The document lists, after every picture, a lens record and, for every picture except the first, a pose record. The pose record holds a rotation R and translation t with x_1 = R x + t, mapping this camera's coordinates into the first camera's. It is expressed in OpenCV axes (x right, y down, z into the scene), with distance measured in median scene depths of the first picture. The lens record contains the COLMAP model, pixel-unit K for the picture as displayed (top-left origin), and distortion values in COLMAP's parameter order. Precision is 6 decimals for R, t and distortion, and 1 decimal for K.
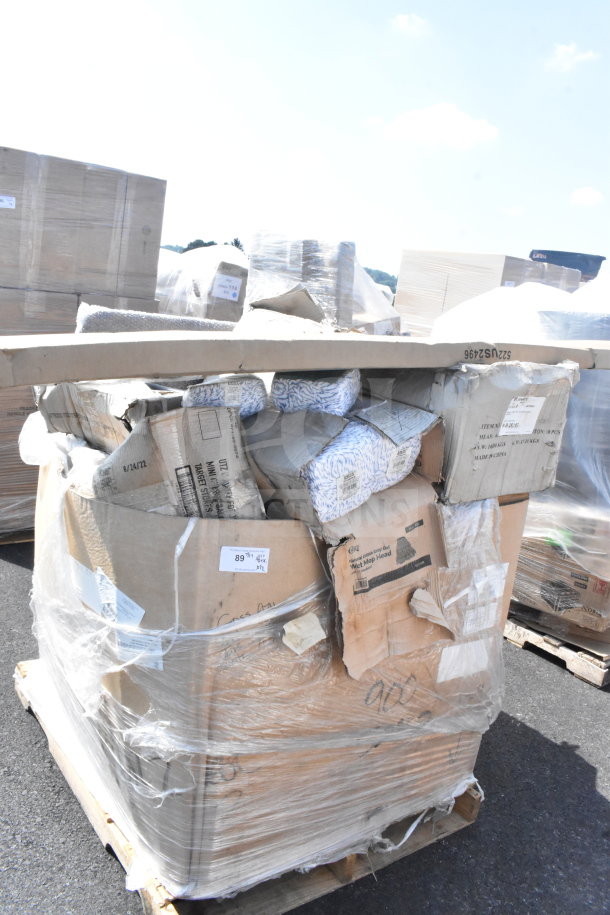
lens RADIAL K [[703.5, 0, 306.7], [0, 703.5, 458.2], [0, 0, 1]] dist [-0.089132, 0.005700]
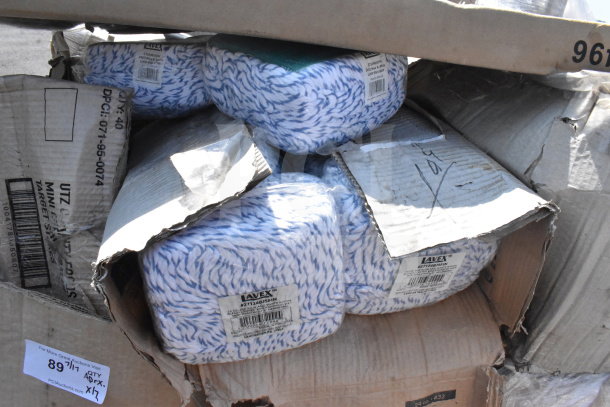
lens RADIAL K [[469.0, 0, 306.4], [0, 469.0, 200.8], [0, 0, 1]] dist [-0.089132, 0.005700]
pose [[0.886998, 0.263945, -0.378904, 0.169961], [-0.203412, 0.959975, 0.192541, -0.086068], [0.414559, -0.093710, 0.905185, 0.726843]]
